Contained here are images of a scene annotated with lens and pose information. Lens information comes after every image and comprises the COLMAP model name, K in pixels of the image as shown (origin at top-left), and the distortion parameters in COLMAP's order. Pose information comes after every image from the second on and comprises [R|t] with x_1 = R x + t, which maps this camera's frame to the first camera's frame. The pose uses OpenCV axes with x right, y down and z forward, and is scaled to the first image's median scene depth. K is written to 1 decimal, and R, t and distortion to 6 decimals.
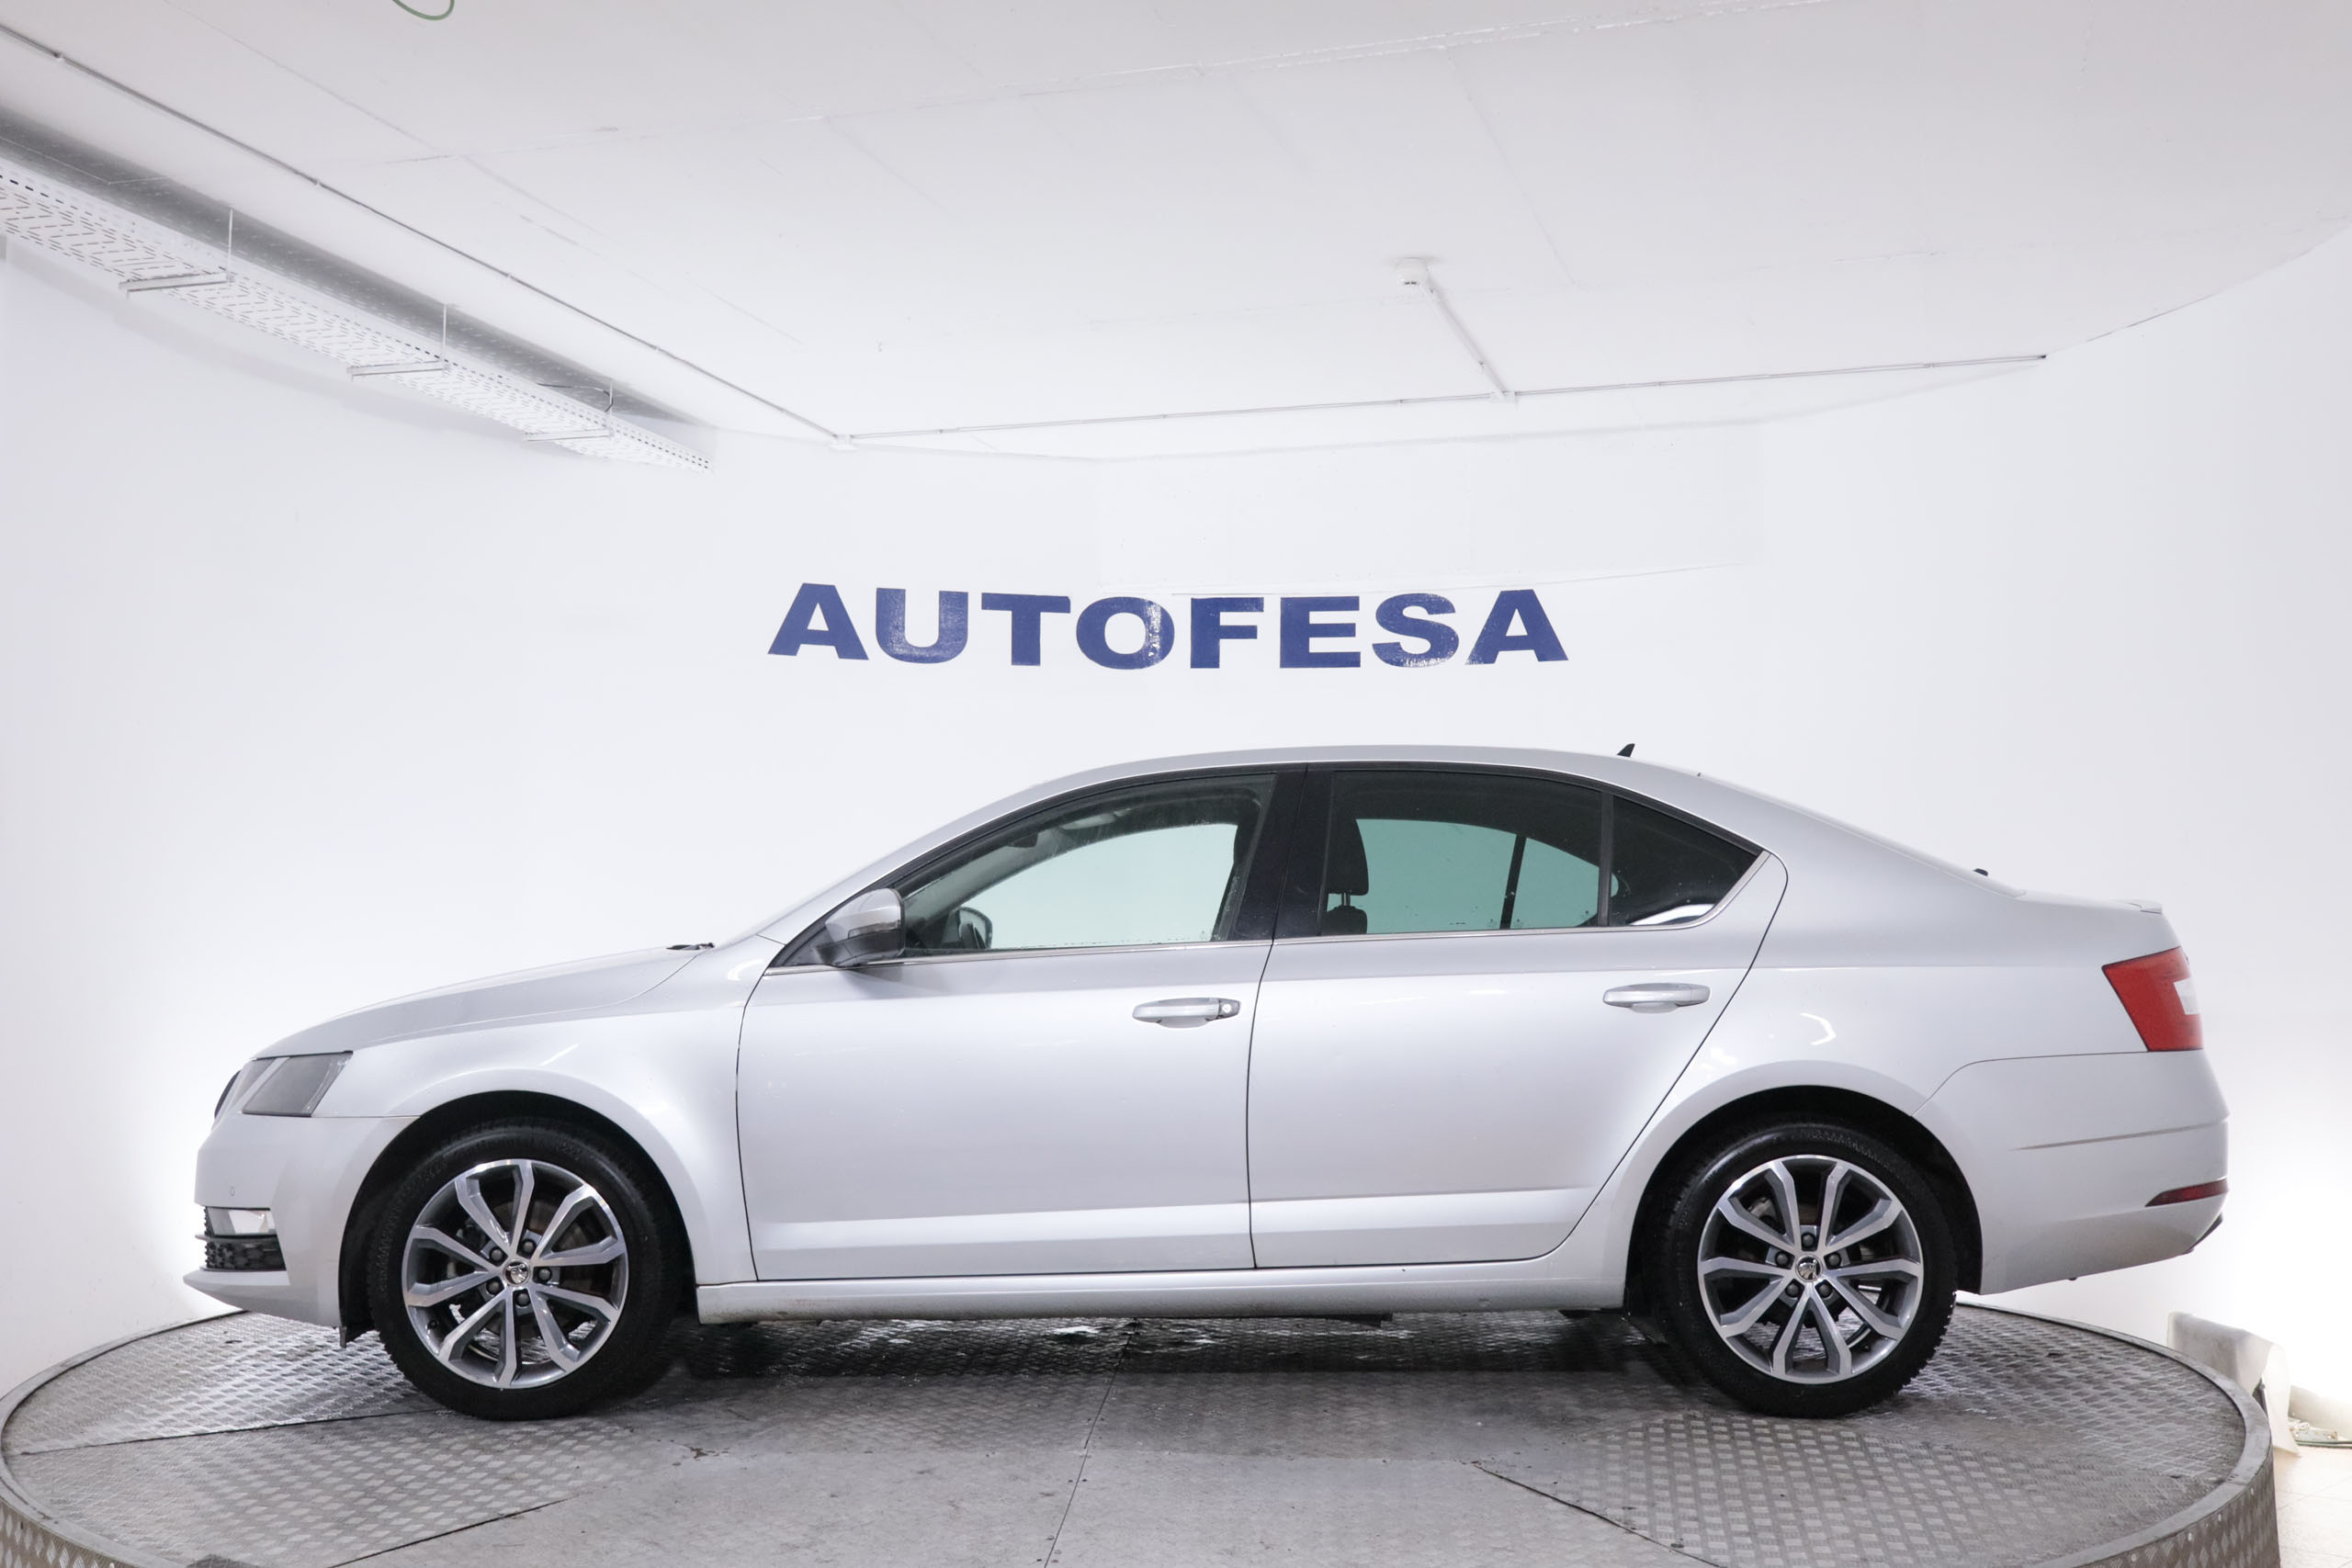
lens RADIAL K [[2502.8, 0, 1179.4], [0, 2502.8, 793.2], [0, 0, 1]] dist [0.019165, 0.000000]
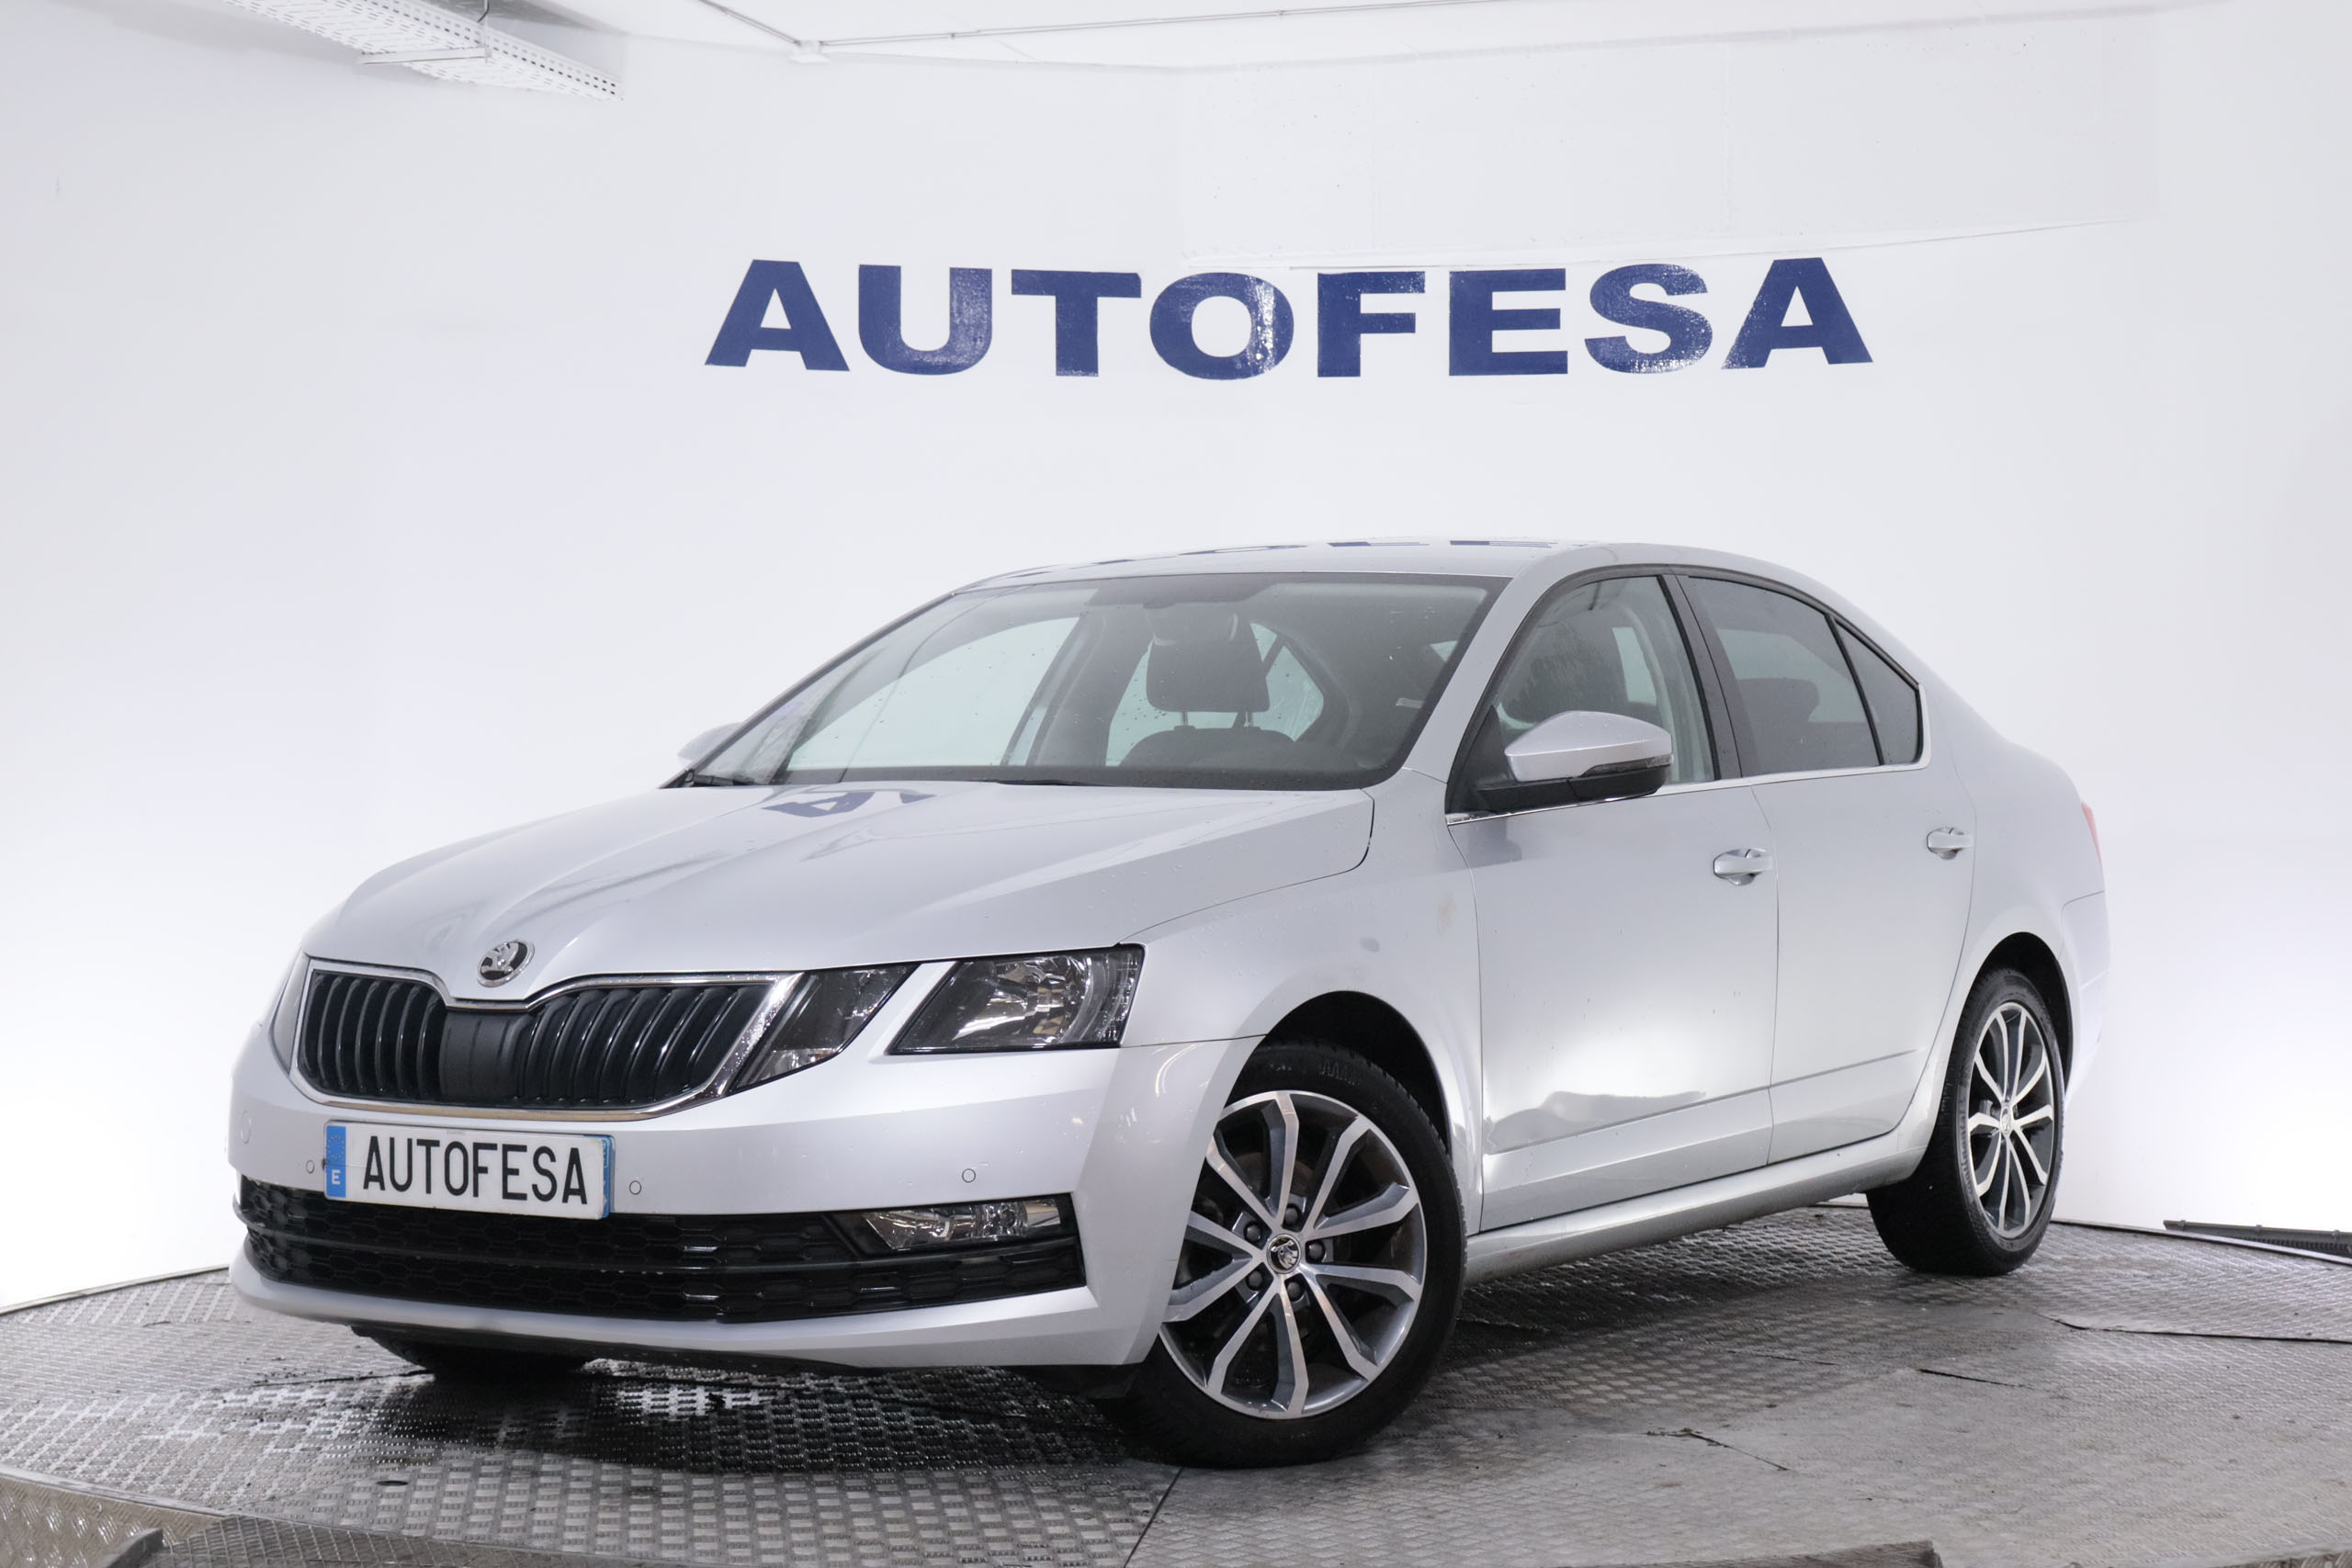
lens RADIAL K [[4288.0, 0, 1109.5], [0, 4288.0, 830.3], [0, 0, 1]] dist [-0.029543, 0.000000]
pose [[0.999672, -0.007756, -0.024417, -0.025343], [0.009498, 0.997356, 0.072048, -0.011665], [0.023793, -0.072256, 0.997102, -0.179617]]
